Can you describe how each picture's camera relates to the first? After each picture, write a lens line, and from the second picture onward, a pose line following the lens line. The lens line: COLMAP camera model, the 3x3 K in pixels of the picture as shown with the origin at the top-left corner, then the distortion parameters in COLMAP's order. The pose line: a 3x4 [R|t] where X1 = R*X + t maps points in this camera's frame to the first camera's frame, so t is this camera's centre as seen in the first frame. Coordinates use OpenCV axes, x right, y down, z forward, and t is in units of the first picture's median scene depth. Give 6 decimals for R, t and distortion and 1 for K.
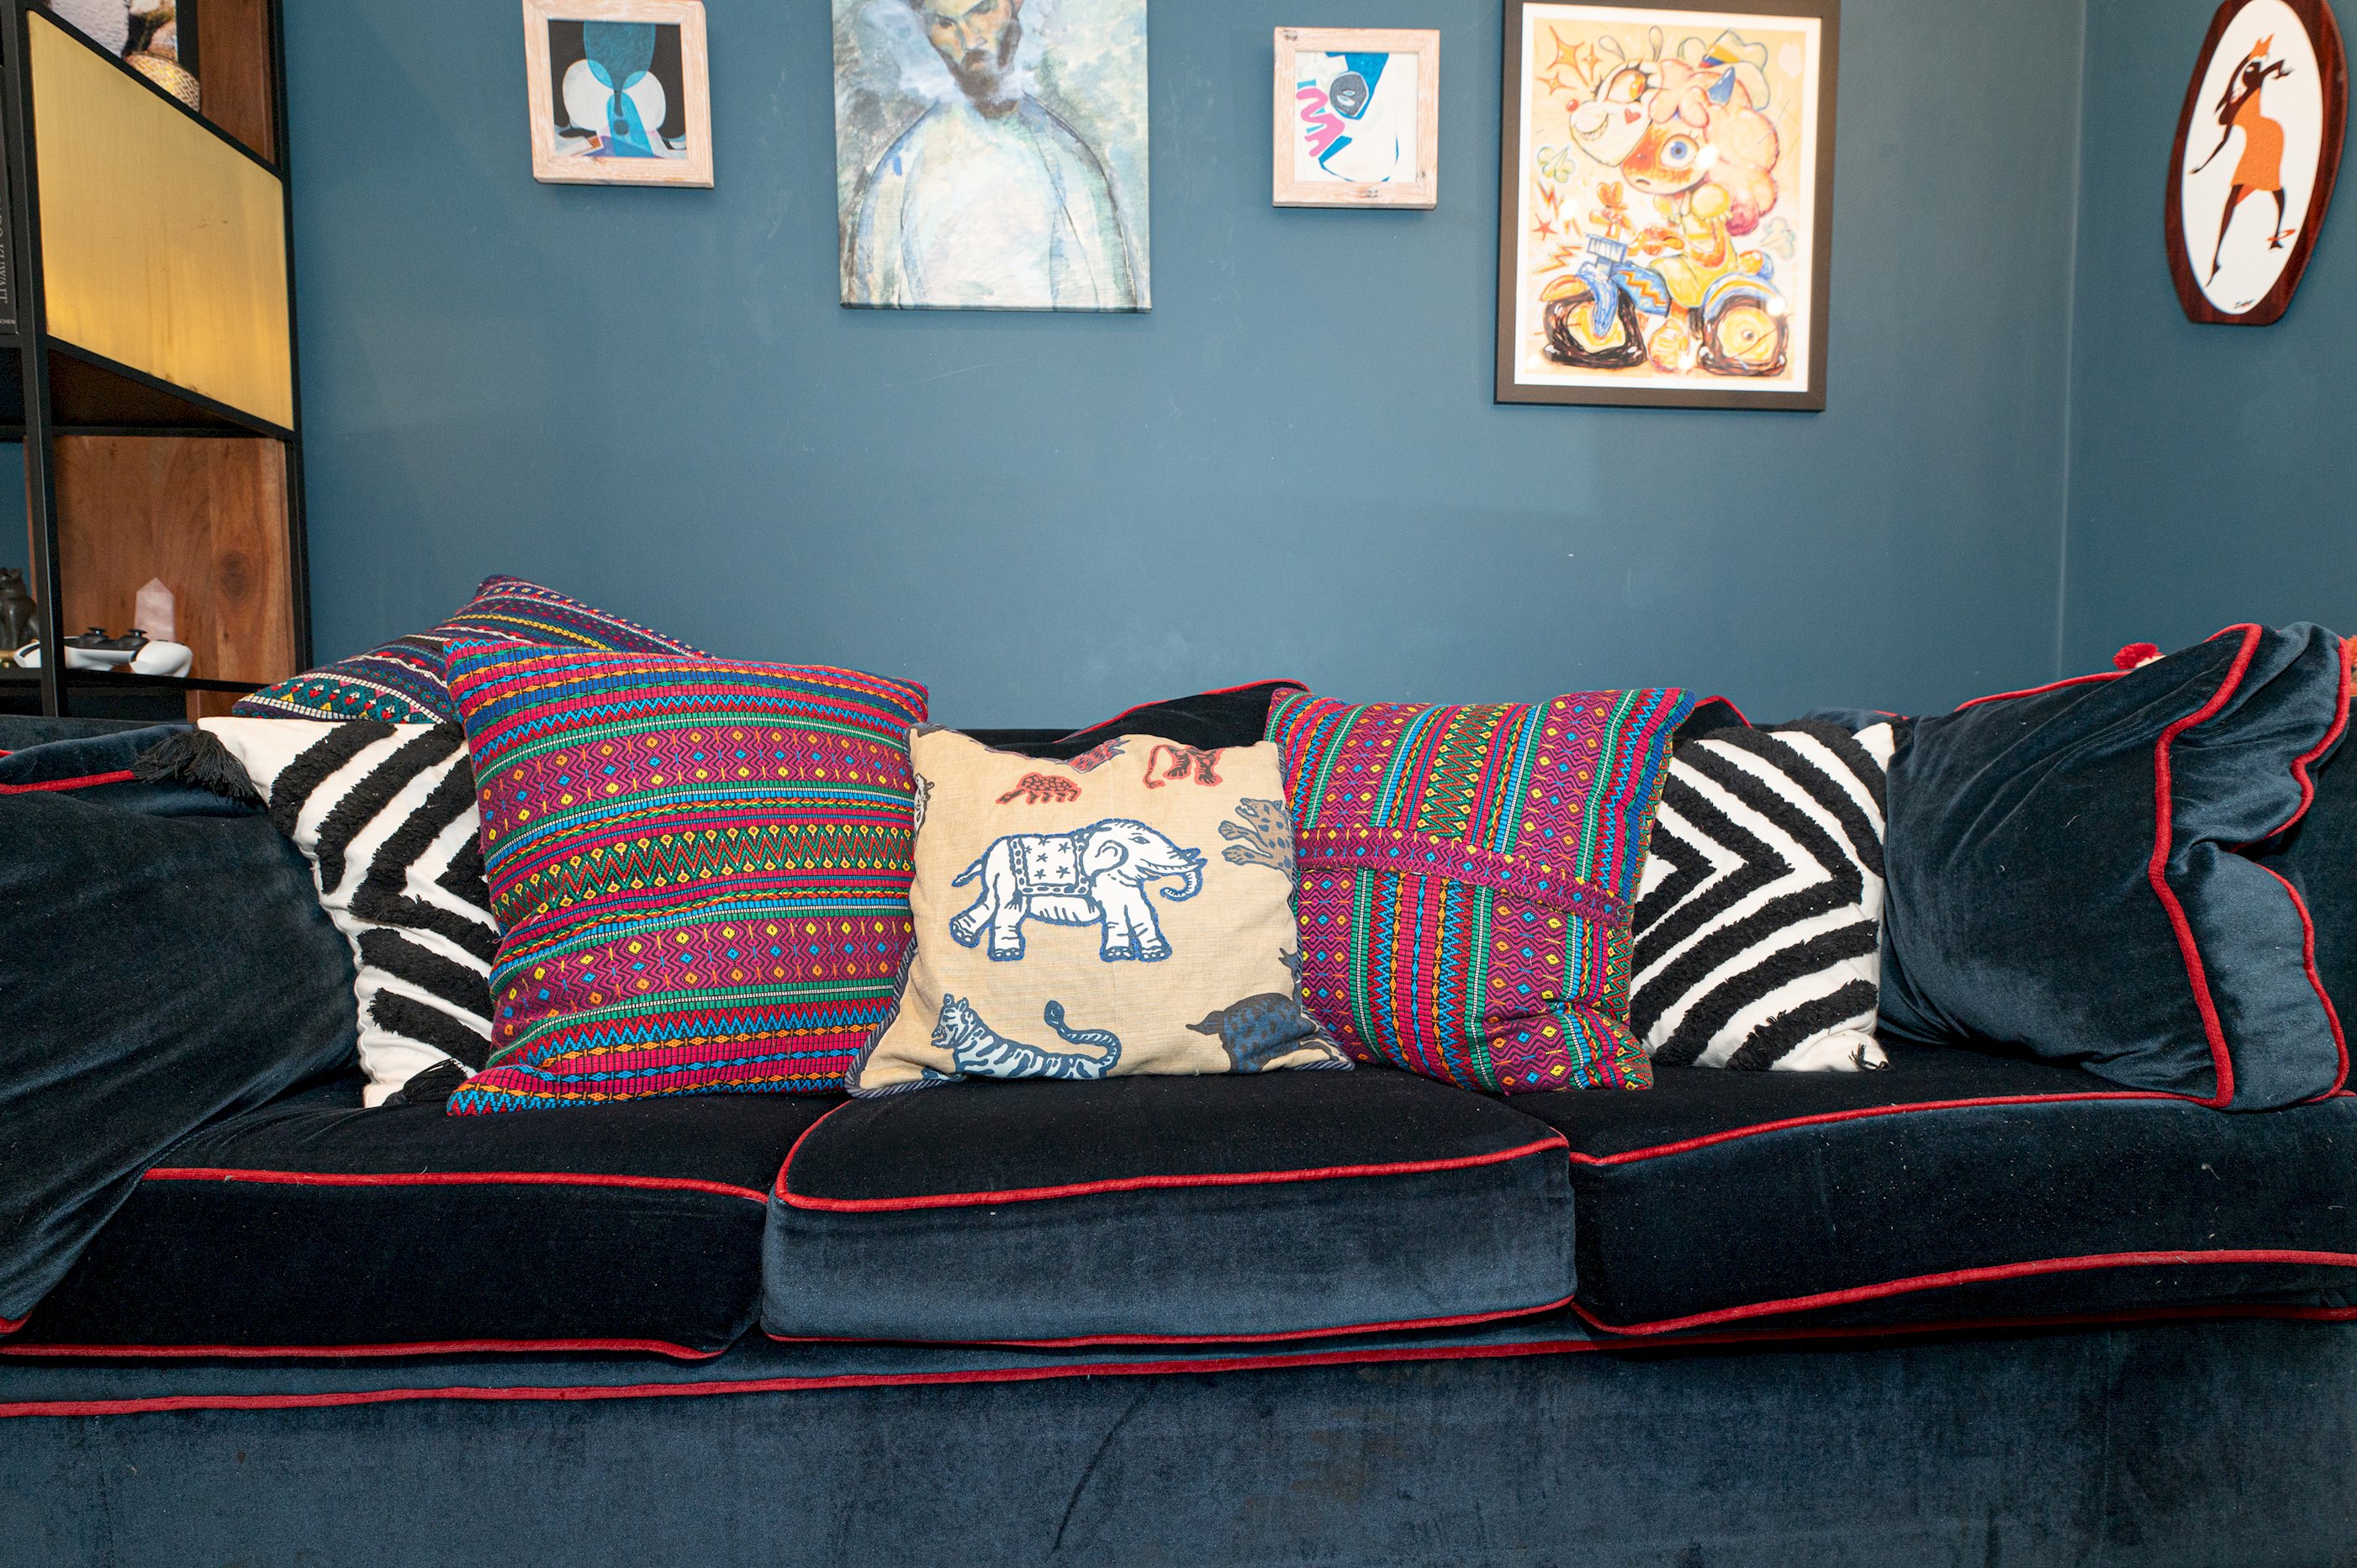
lens RADIAL K [[1009.1, 0, 1180.7], [0, 1009.1, 798.8], [0, 0, 1]] dist [0.000529, 0.000875]
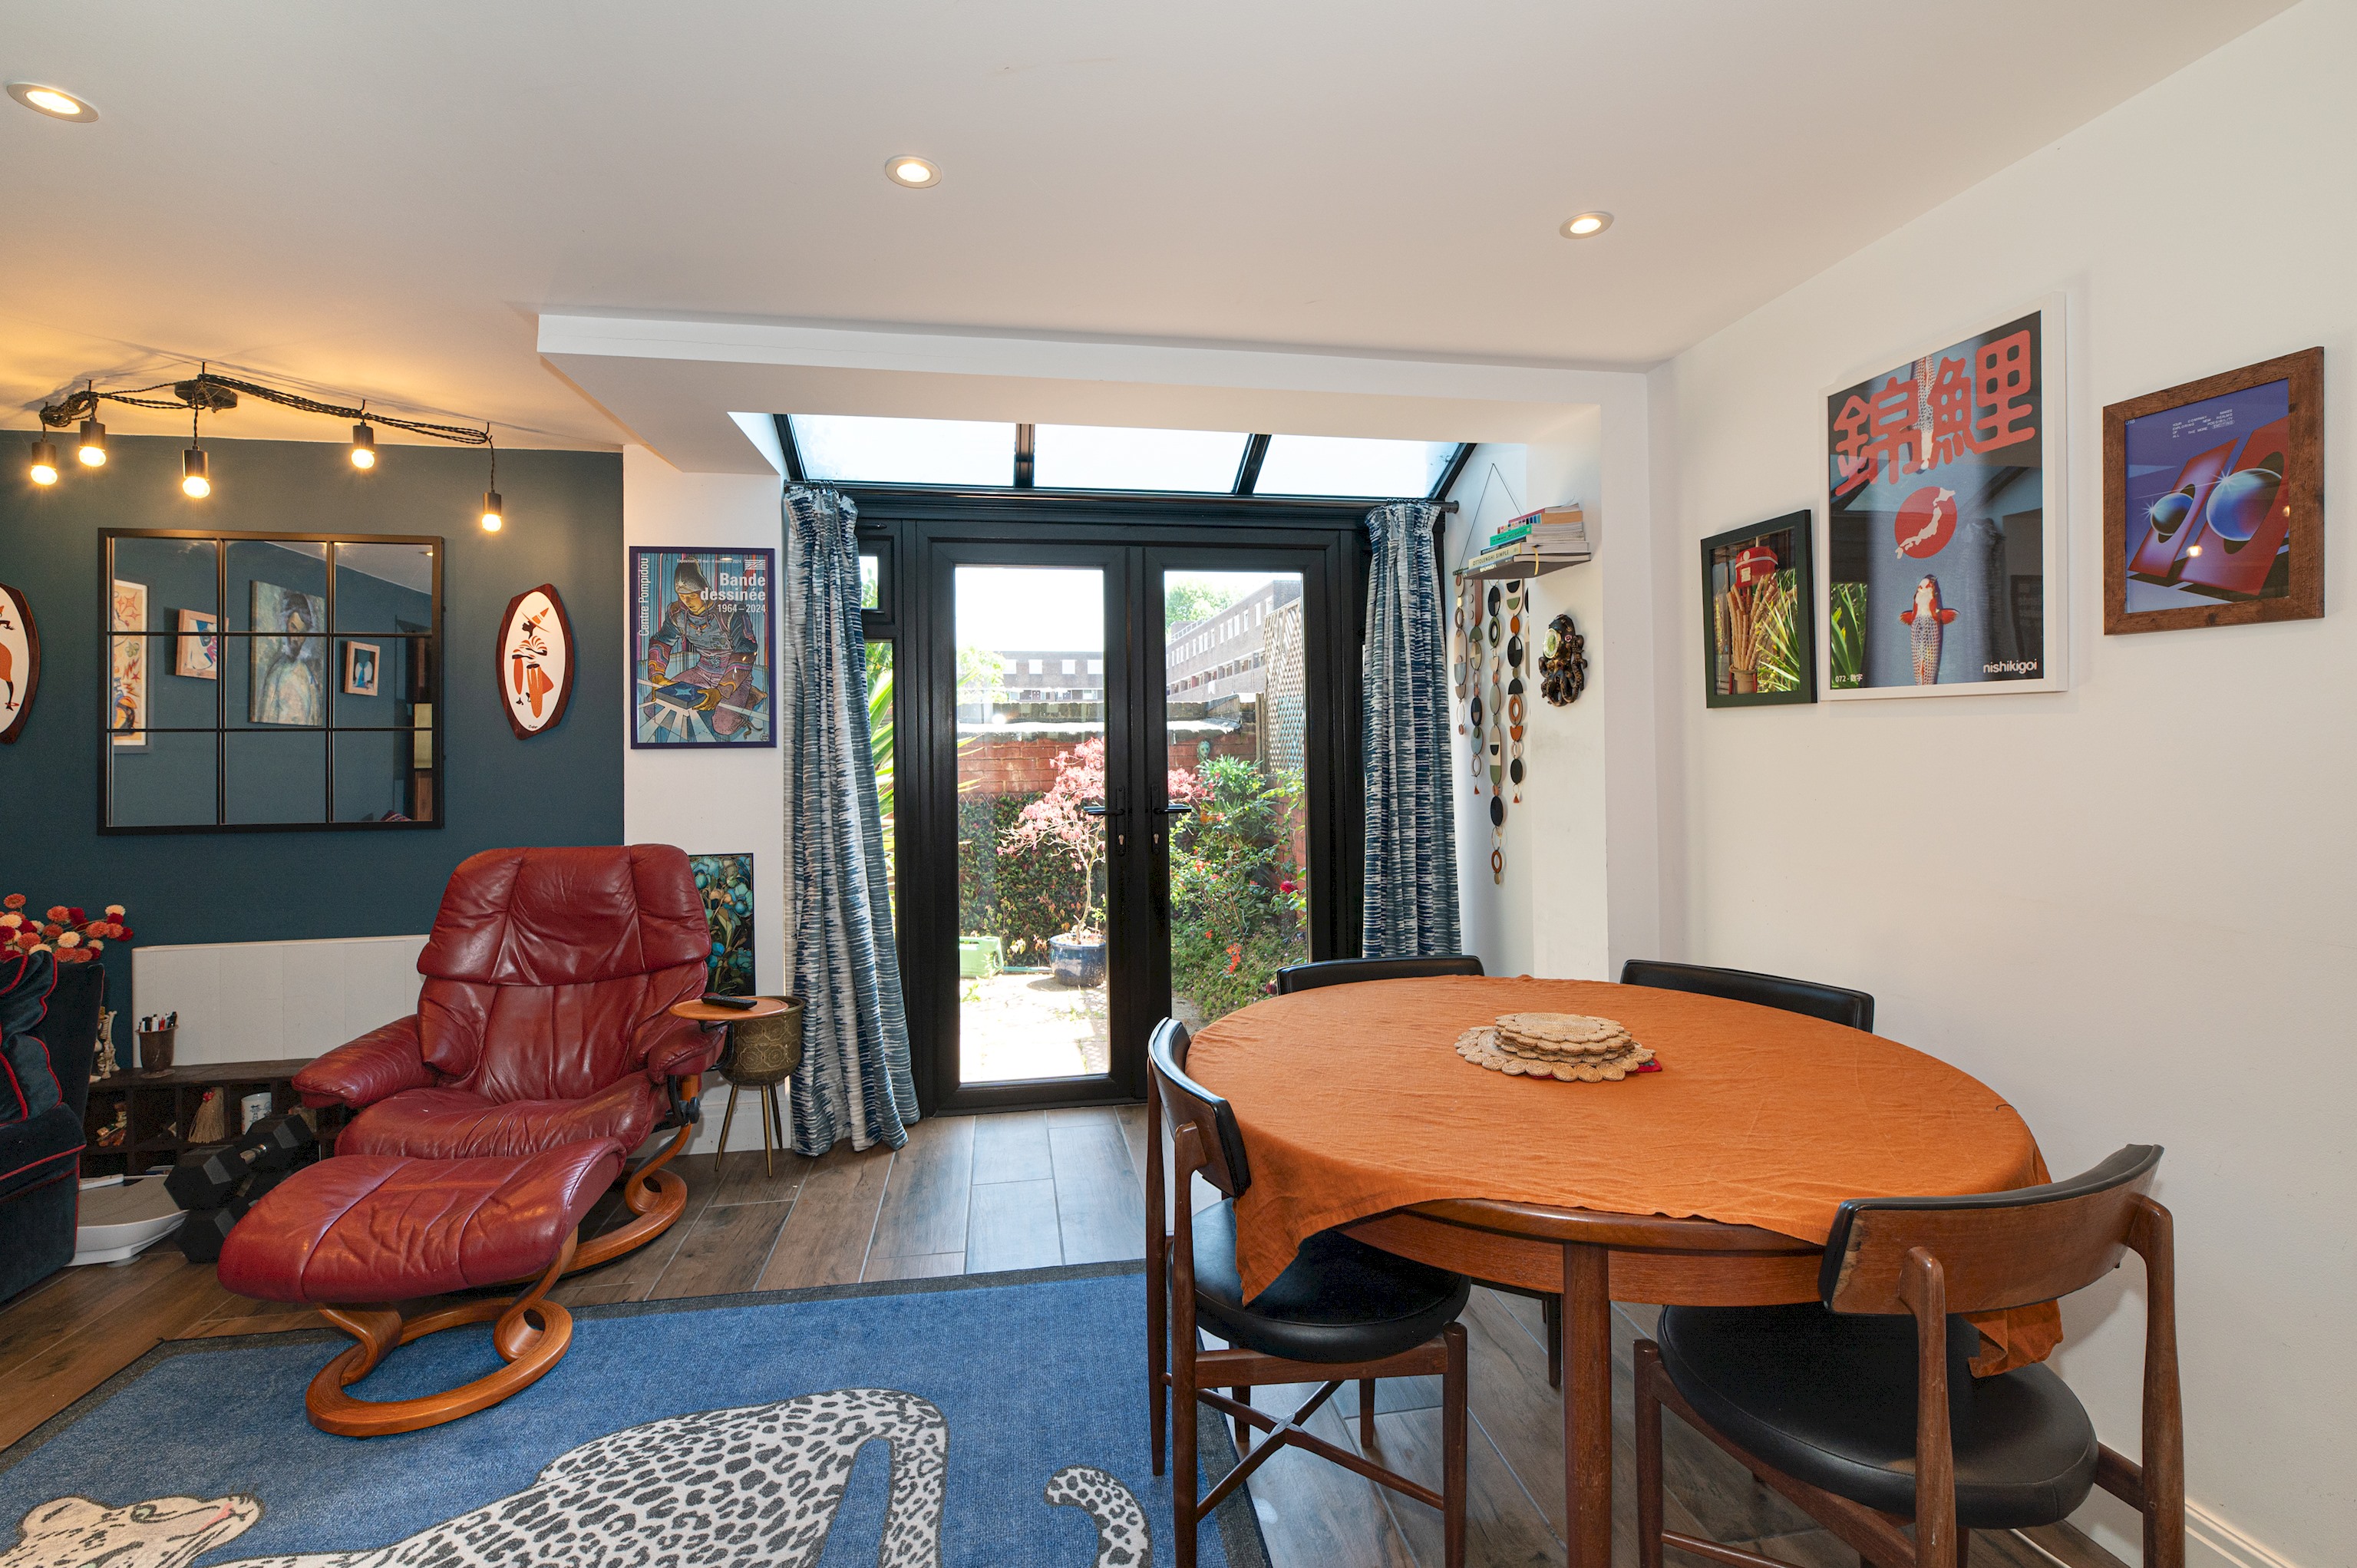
lens RADIAL K [[1044.1, 0, 1178.2], [0, 1044.1, 736.5], [0, 0, 1]] dist [0.000025, -0.001105]
pose [[-0.113973, 0.016223, 0.993351, -1.199508], [0.053074, 0.998538, -0.010218, -0.304058], [-0.992065, 0.051557, -0.114667, -1.031023]]
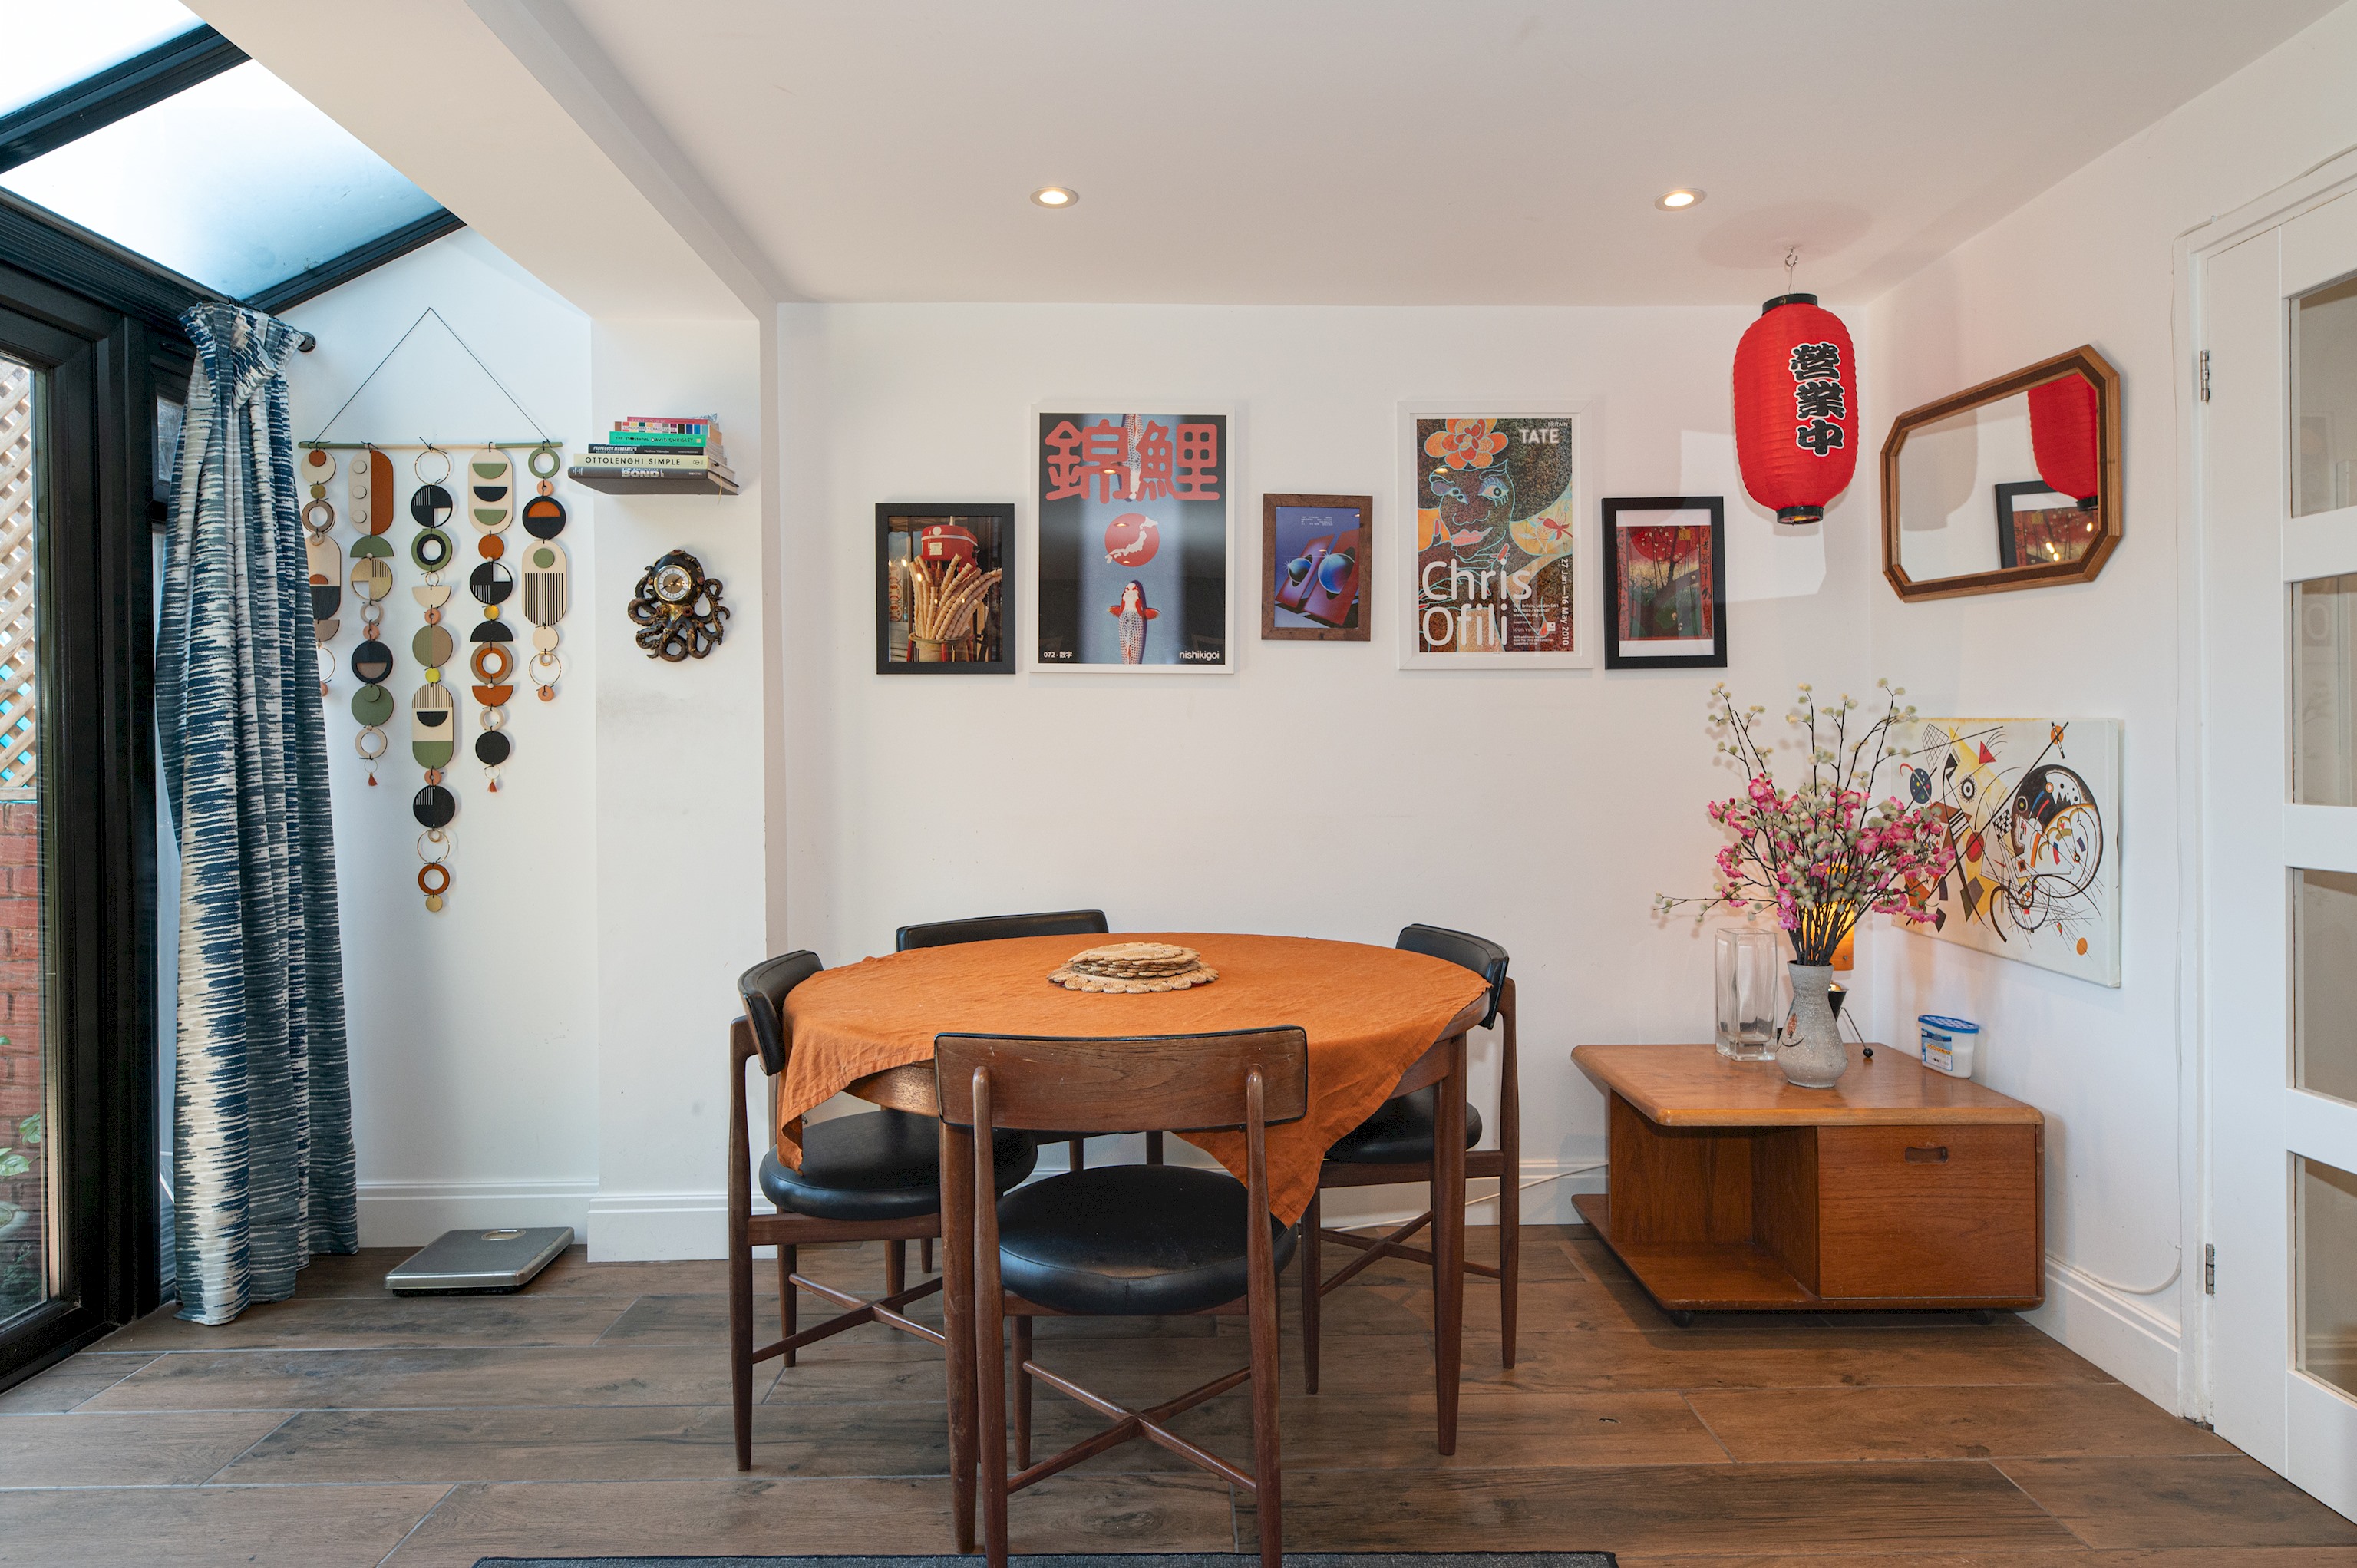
lens RADIAL K [[1311.7, 0, 1179.8], [0, 1311.7, 758.7], [0, 0, 1]] dist [0.000006, -0.000361]
pose [[-0.999060, 0.012444, 0.041535, -0.245453], [0.014218, 0.998986, 0.042715, -0.270804], [-0.040962, 0.043266, -0.998224, -0.040549]]
